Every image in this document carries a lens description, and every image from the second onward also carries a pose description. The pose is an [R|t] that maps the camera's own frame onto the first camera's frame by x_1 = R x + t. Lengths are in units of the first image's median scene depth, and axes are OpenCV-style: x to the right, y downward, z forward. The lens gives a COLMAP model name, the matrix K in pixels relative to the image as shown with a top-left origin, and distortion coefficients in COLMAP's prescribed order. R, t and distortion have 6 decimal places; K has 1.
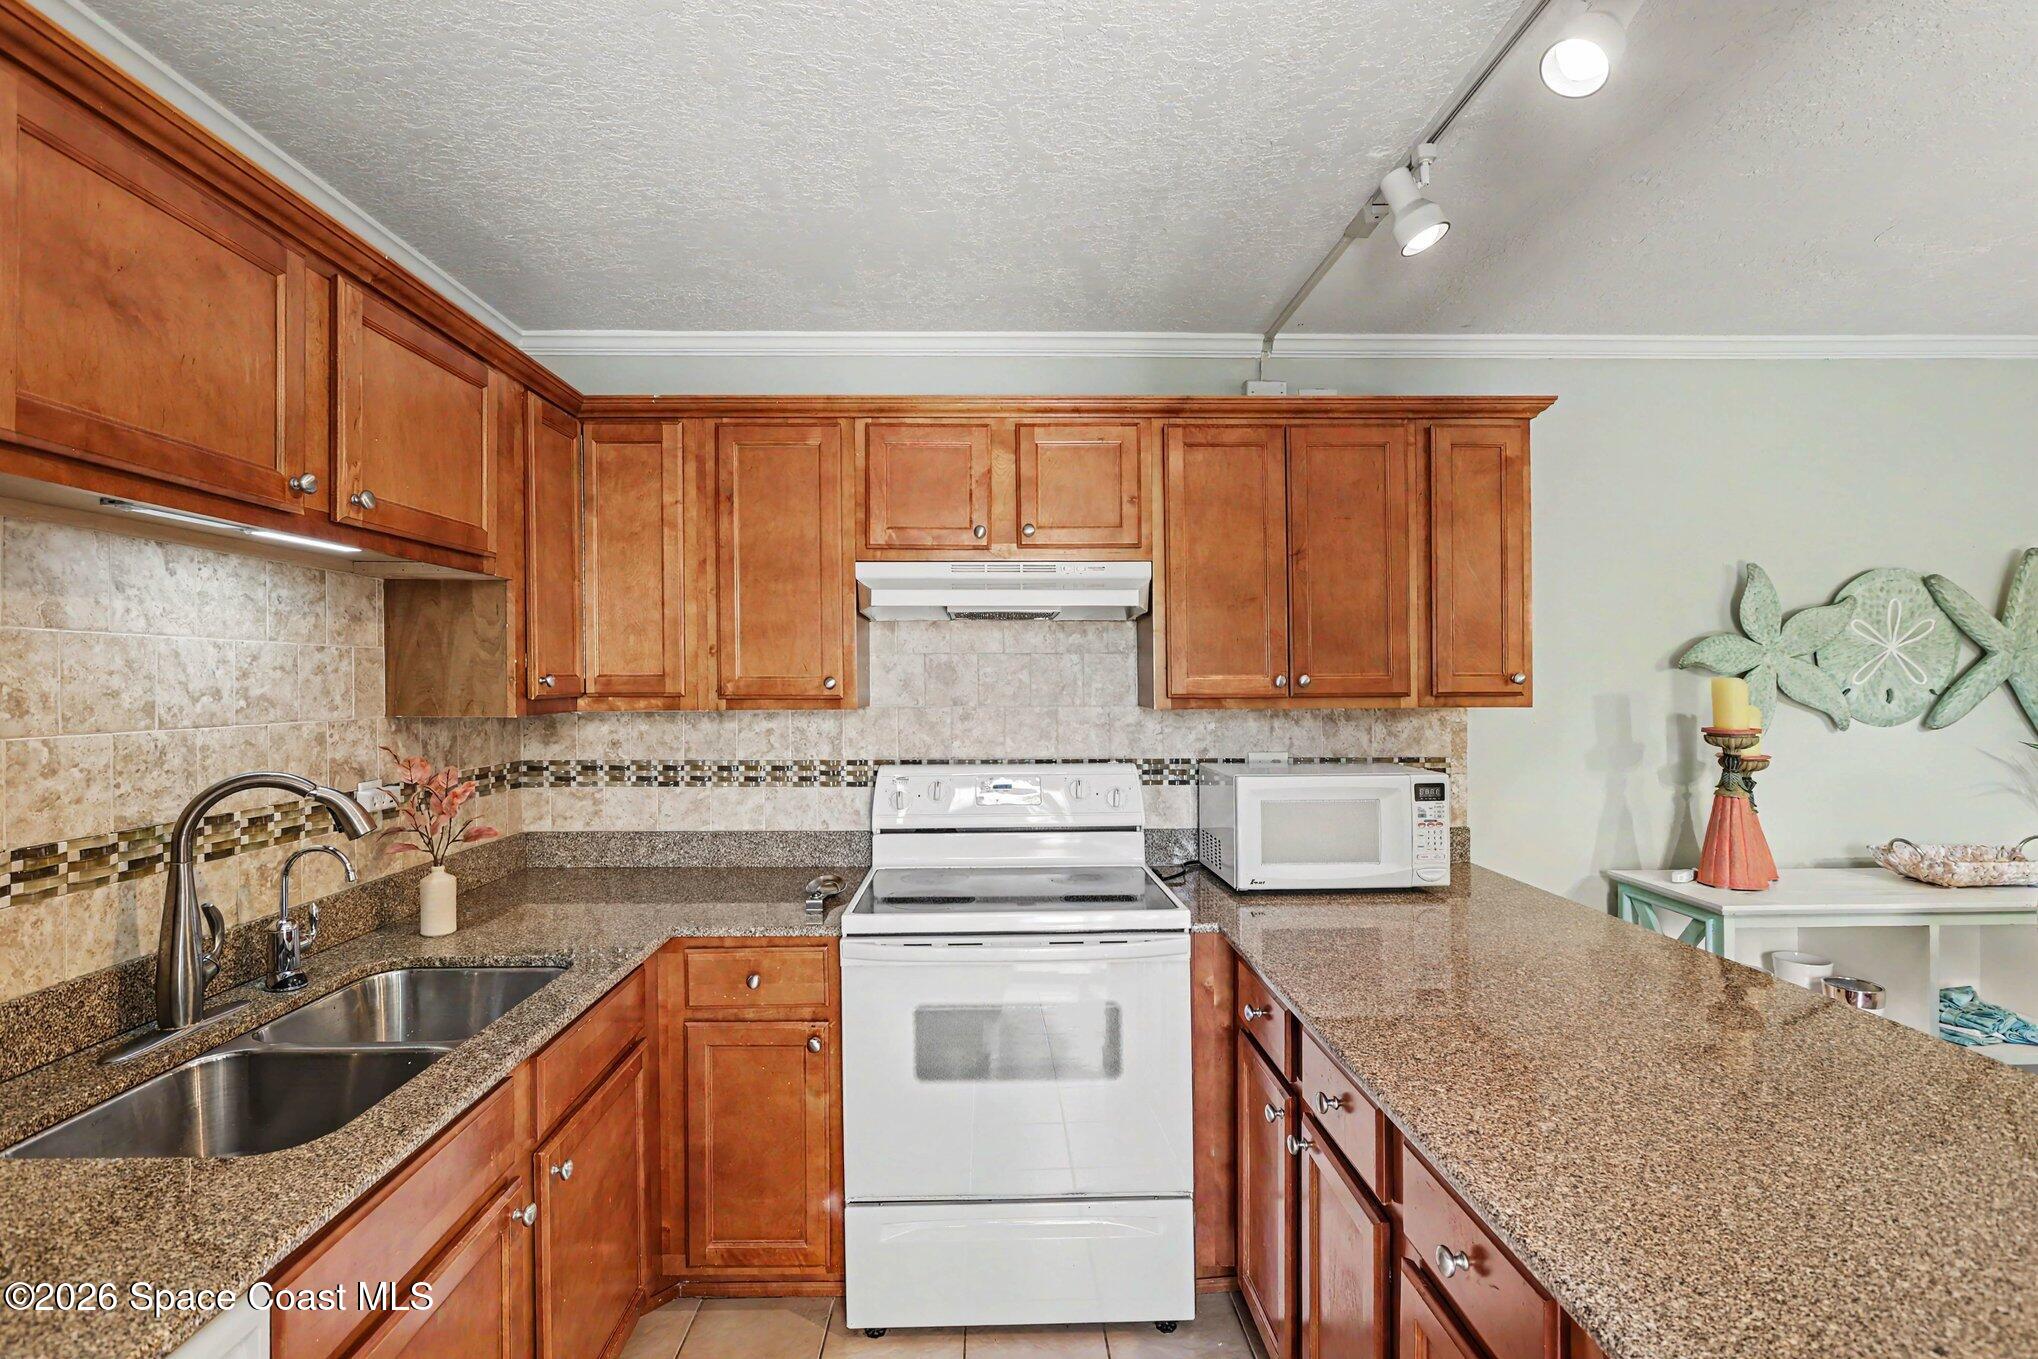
lens RADIAL K [[907.7, 0, 1004.8], [0, 907.7, 683.5], [0, 0, 1]] dist [-0.007662, -0.000017]
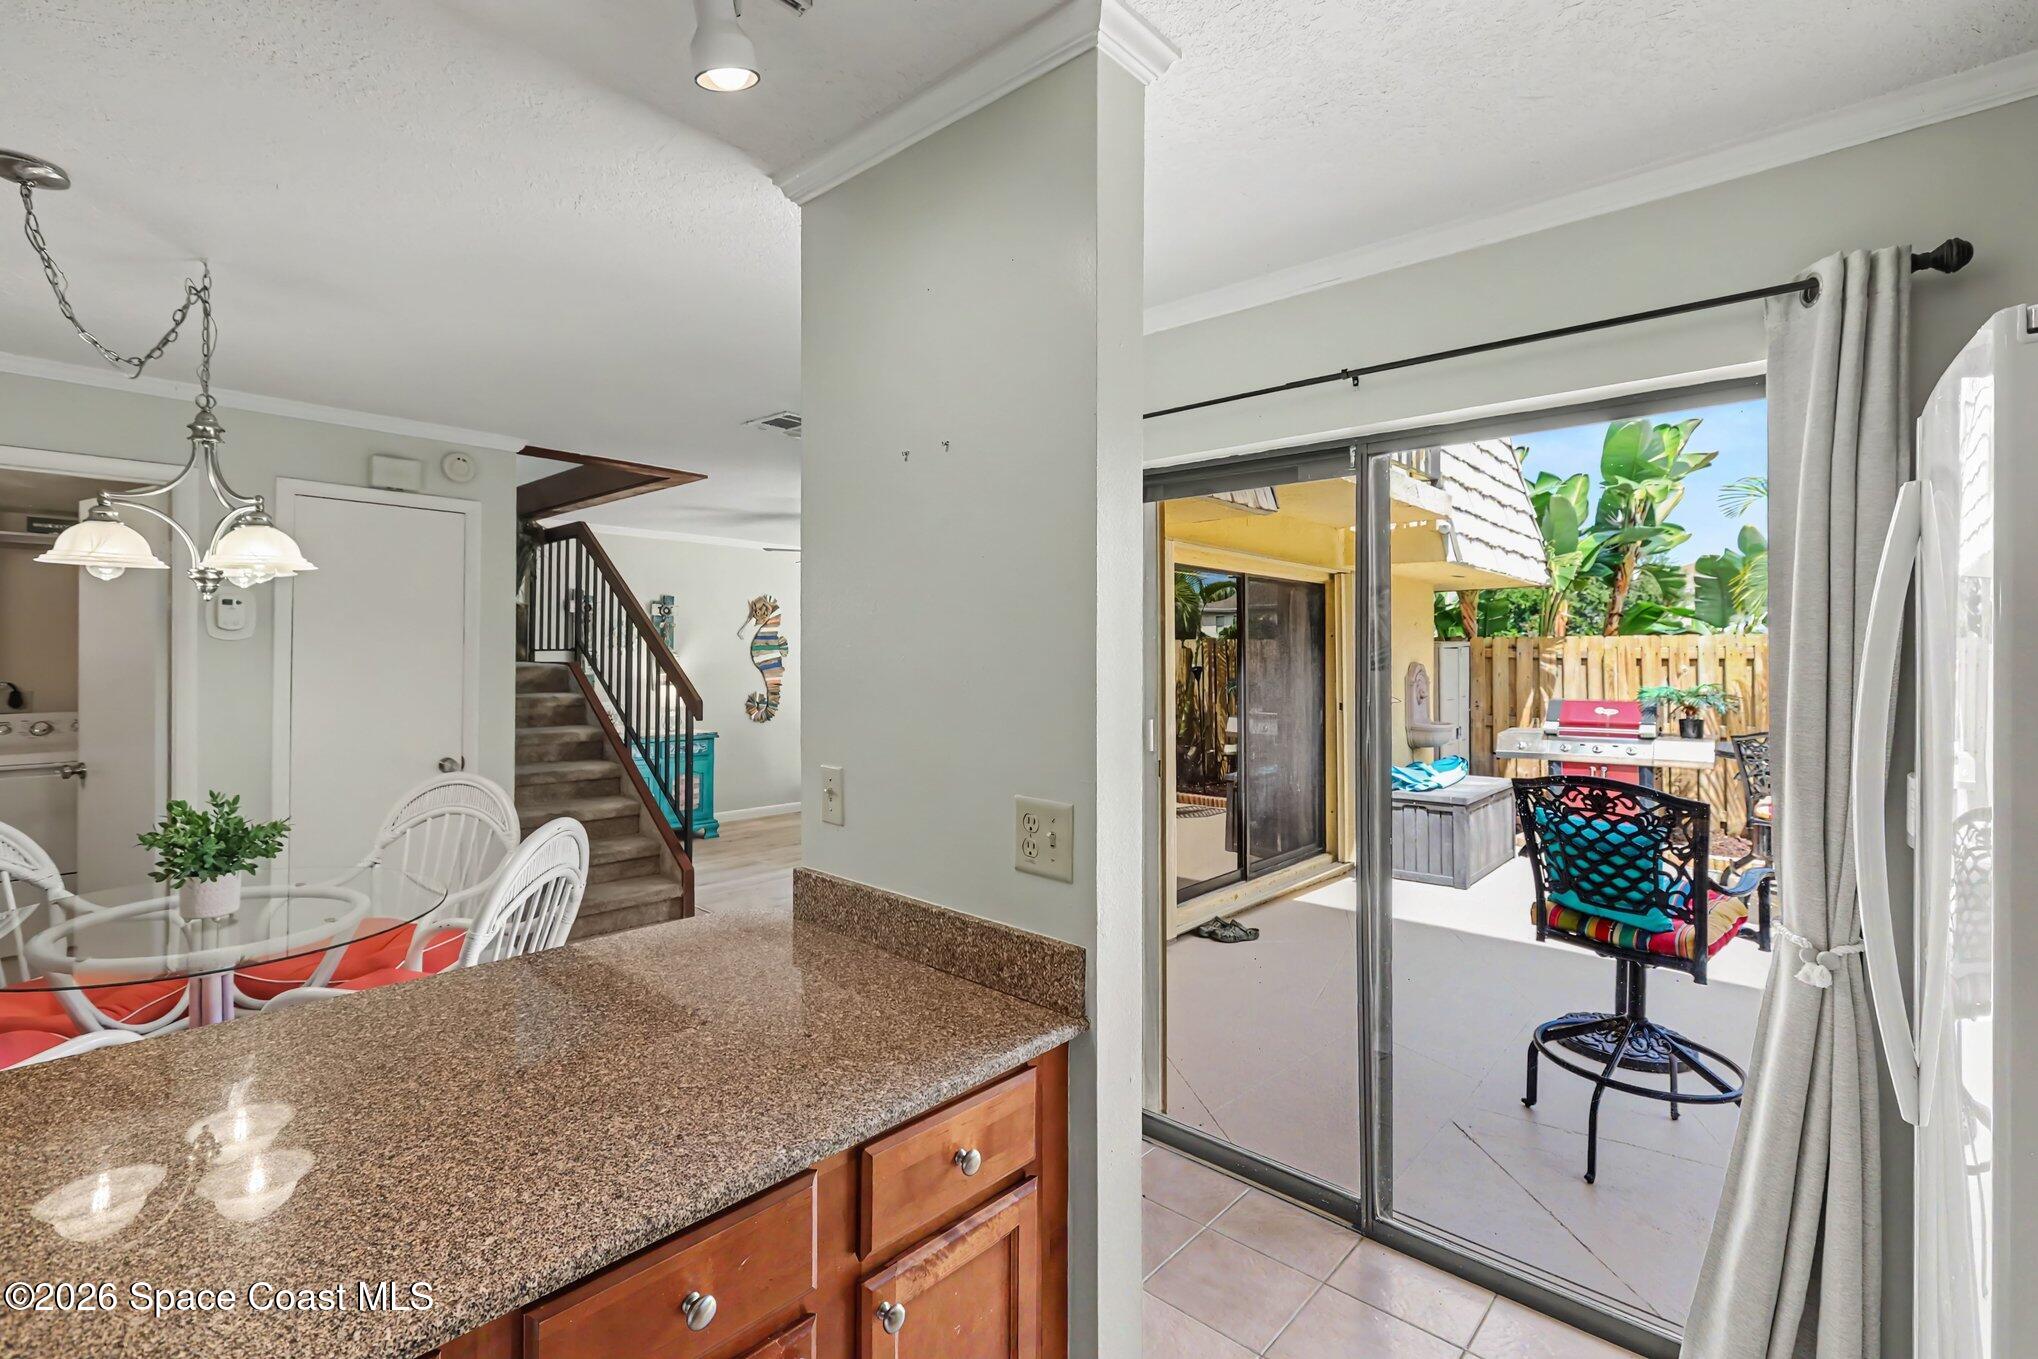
lens RADIAL K [[909.5, 0, 1011.3], [0, 909.5, 649.3], [0, 0, 1]] dist [-0.018710, 0.000268]
pose [[-0.733063, 0.005628, 0.680137, -0.158509], [0.000002, 0.999966, -0.008273, -0.002611], [-0.680160, -0.006064, -0.733038, 0.670760]]
